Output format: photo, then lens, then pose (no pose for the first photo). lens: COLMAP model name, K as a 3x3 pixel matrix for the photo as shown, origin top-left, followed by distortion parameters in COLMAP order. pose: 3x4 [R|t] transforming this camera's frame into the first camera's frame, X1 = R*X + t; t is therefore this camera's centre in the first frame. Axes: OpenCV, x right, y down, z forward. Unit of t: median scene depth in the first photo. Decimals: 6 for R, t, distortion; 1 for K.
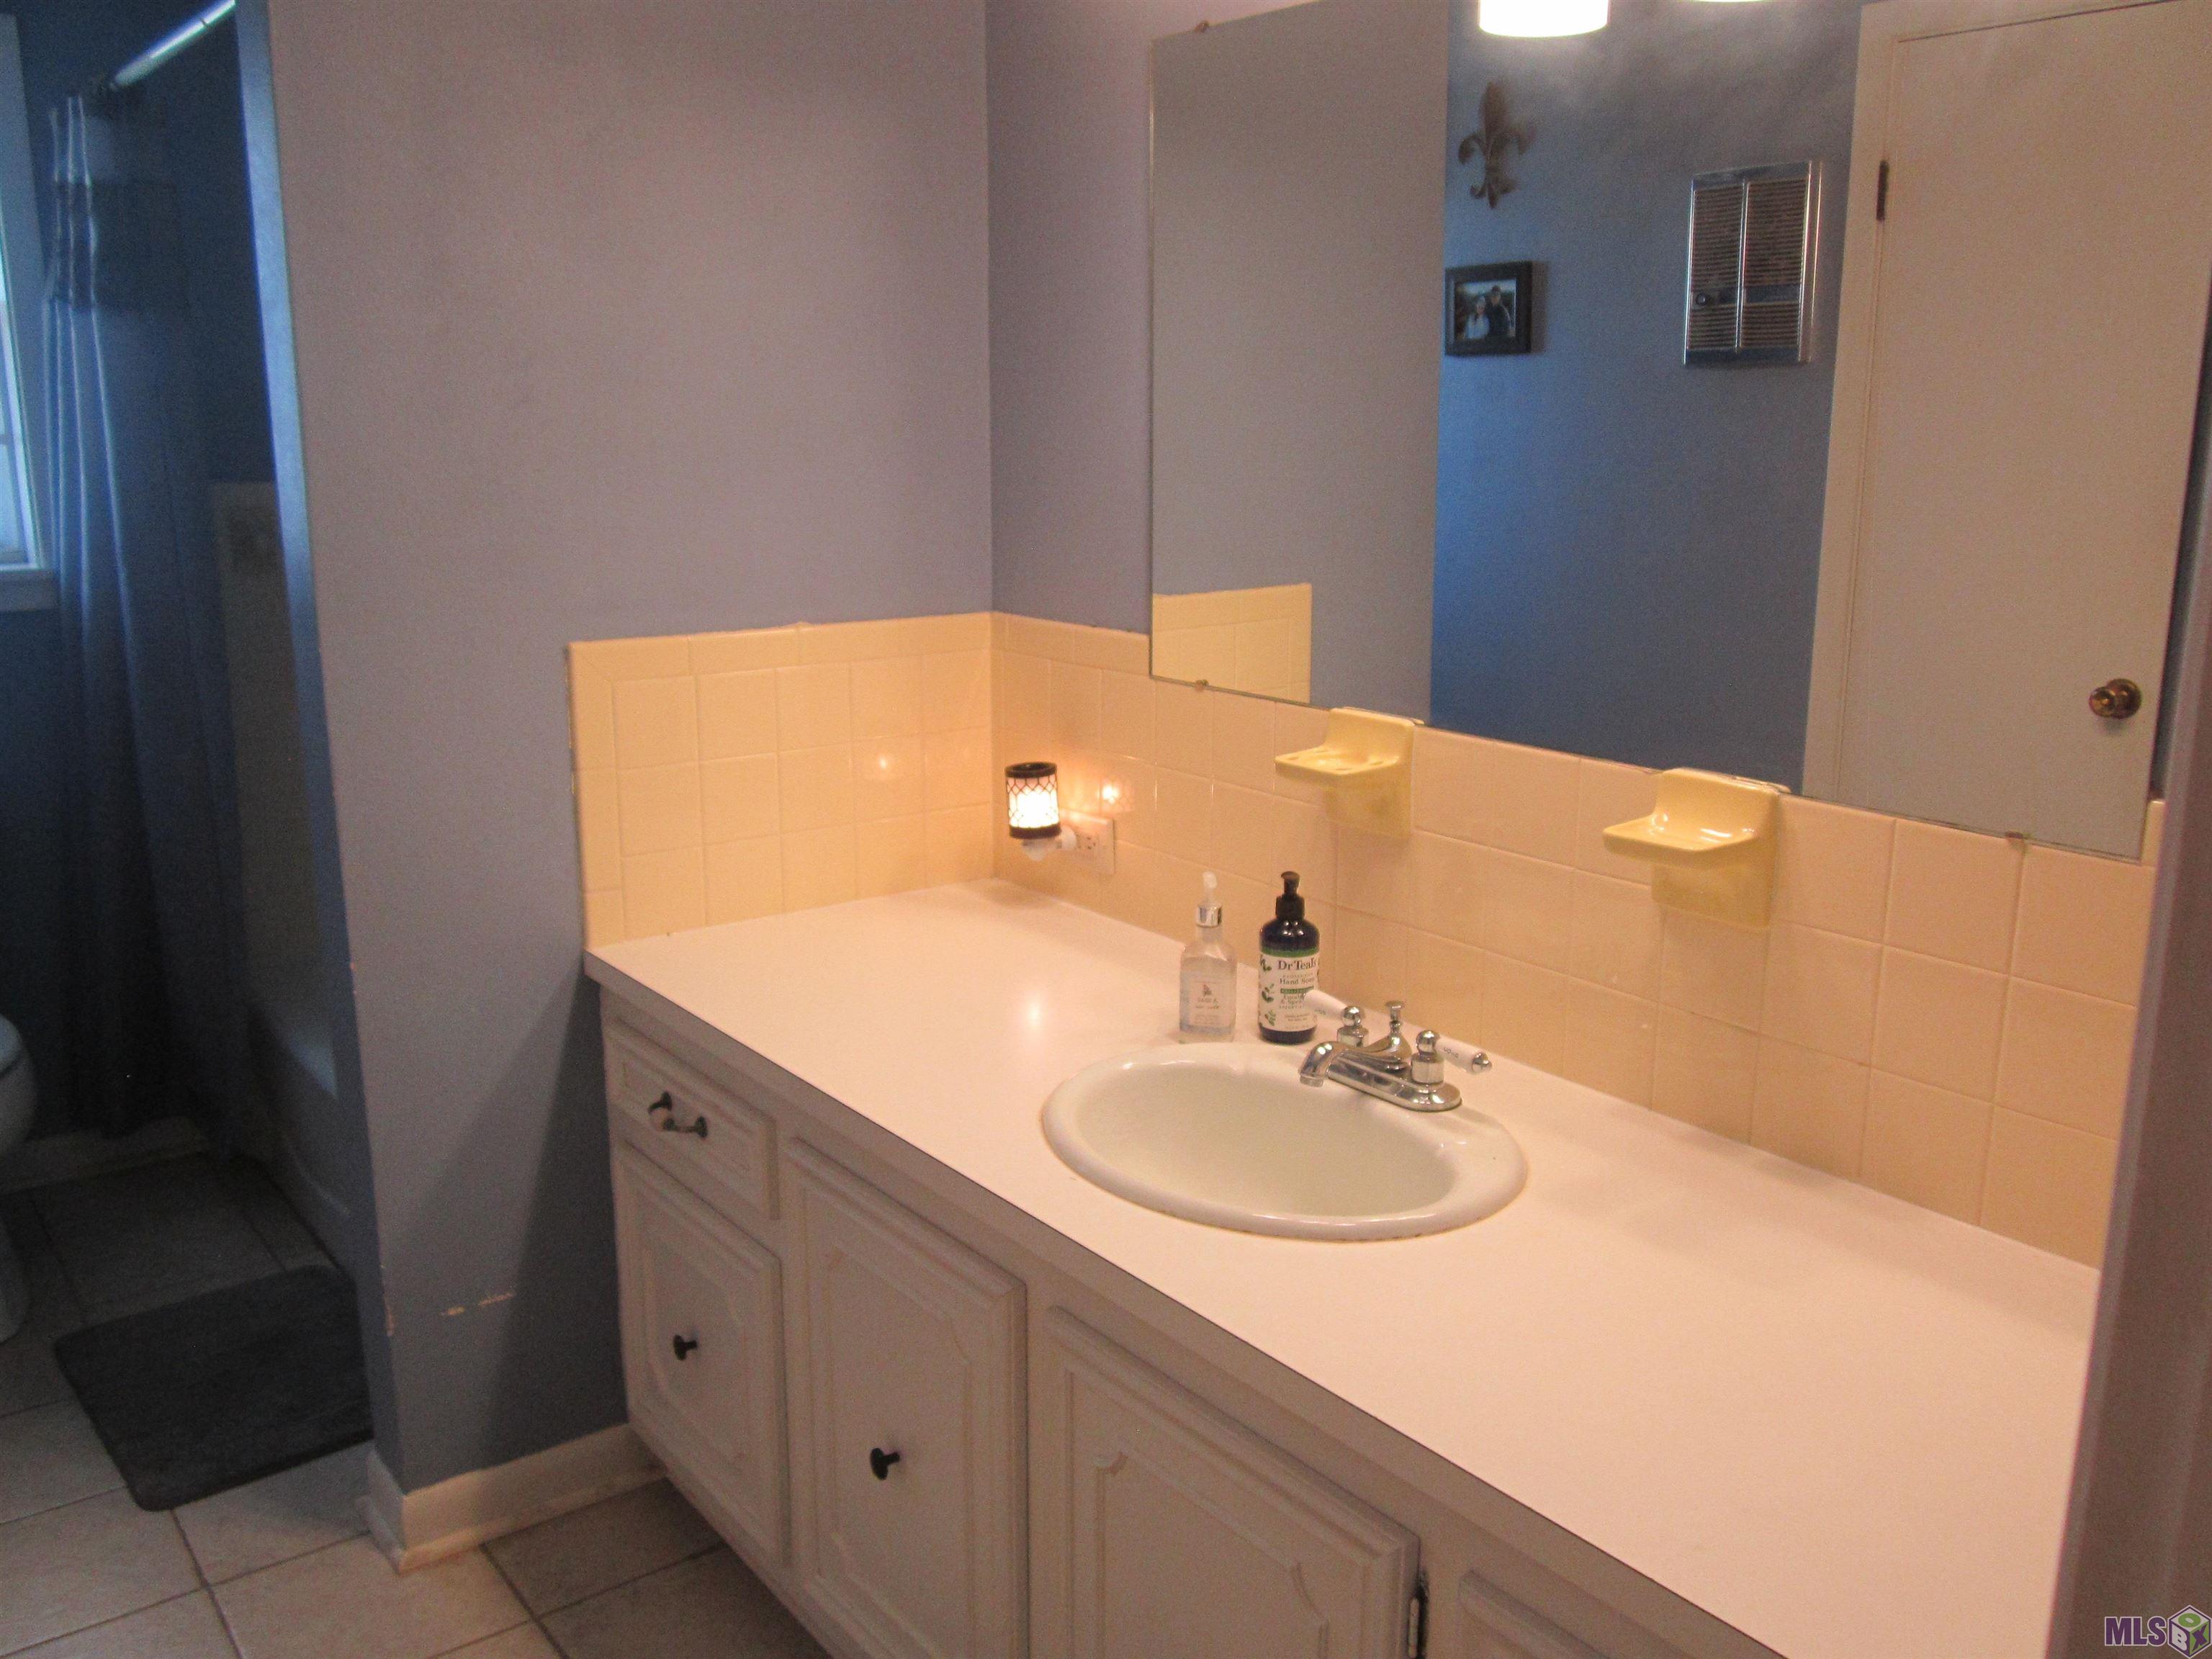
lens RADIAL K [[1815.5, 0, 1106.0], [0, 1815.5, 829.5], [0, 0, 1]] dist [-0.062529, 0.016013]
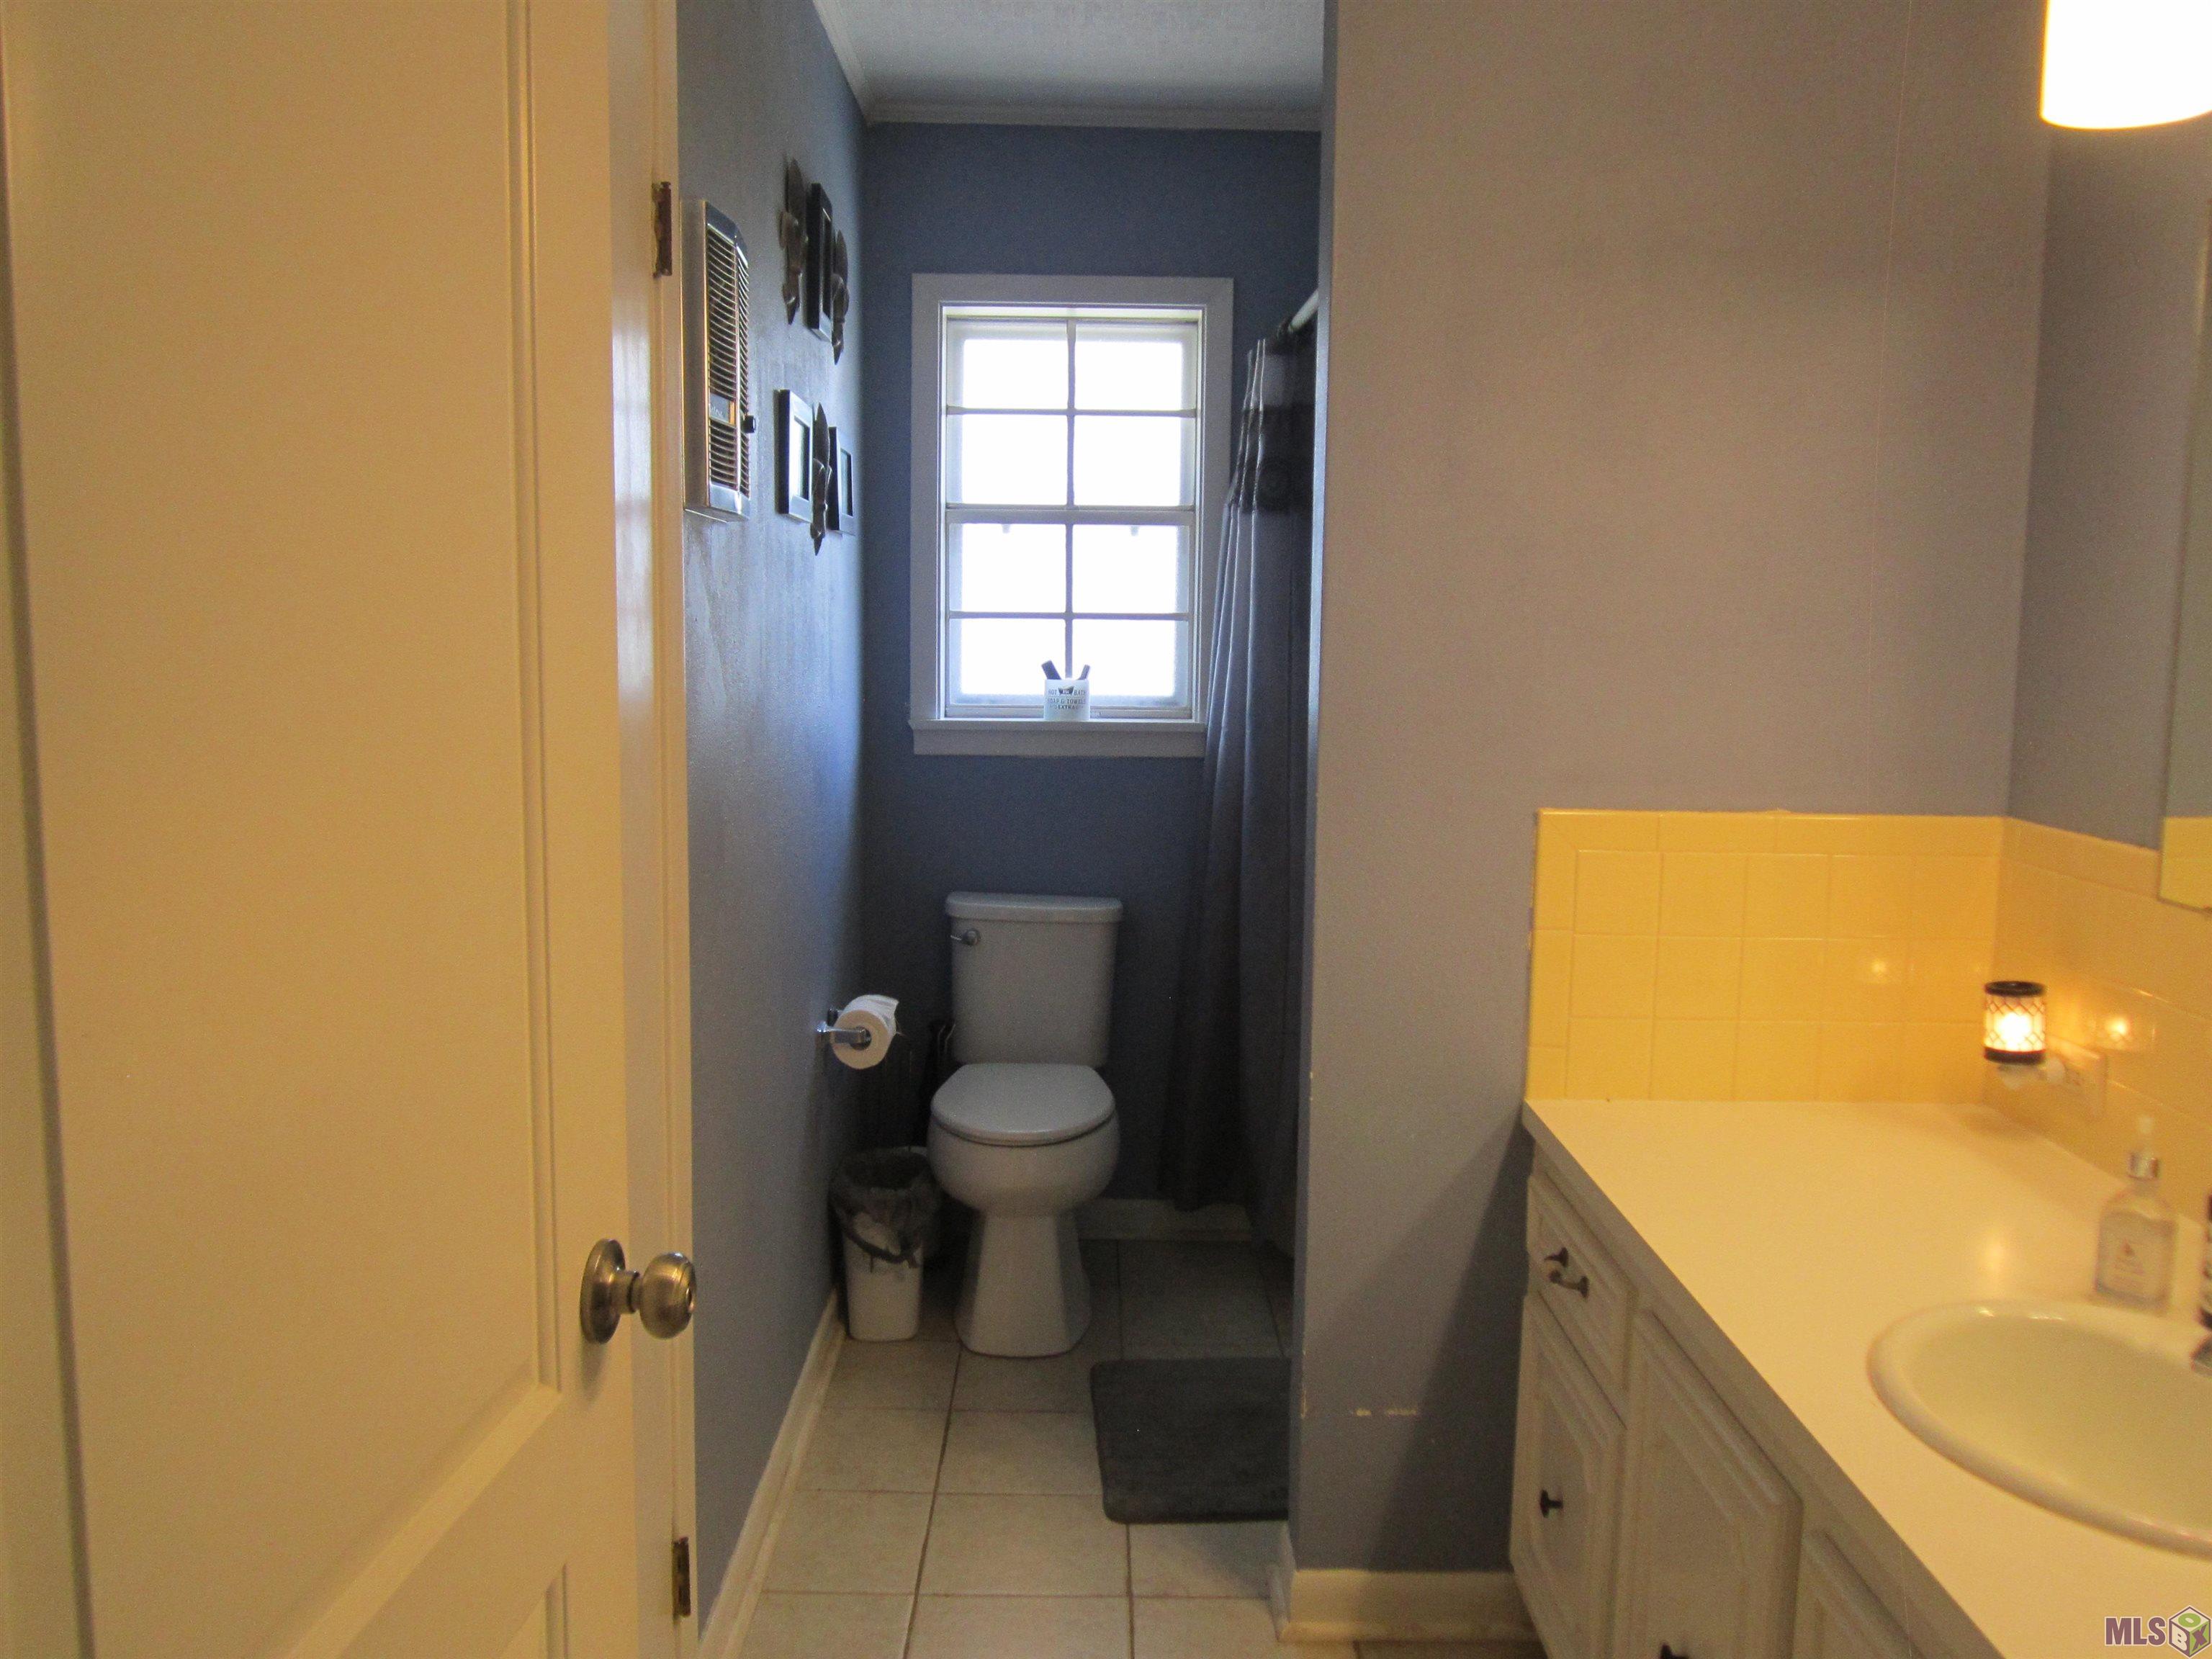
lens RADIAL K [[1815.5, 0, 1106.0], [0, 1815.5, 829.5], [0, 0, 1]] dist [-0.062529, 0.016013]
pose [[0.789347, 0.080162, -0.608692, 0.141858], [-0.148228, 0.986993, -0.062240, 0.012454], [0.595785, 0.139354, 0.790962, 0.002639]]
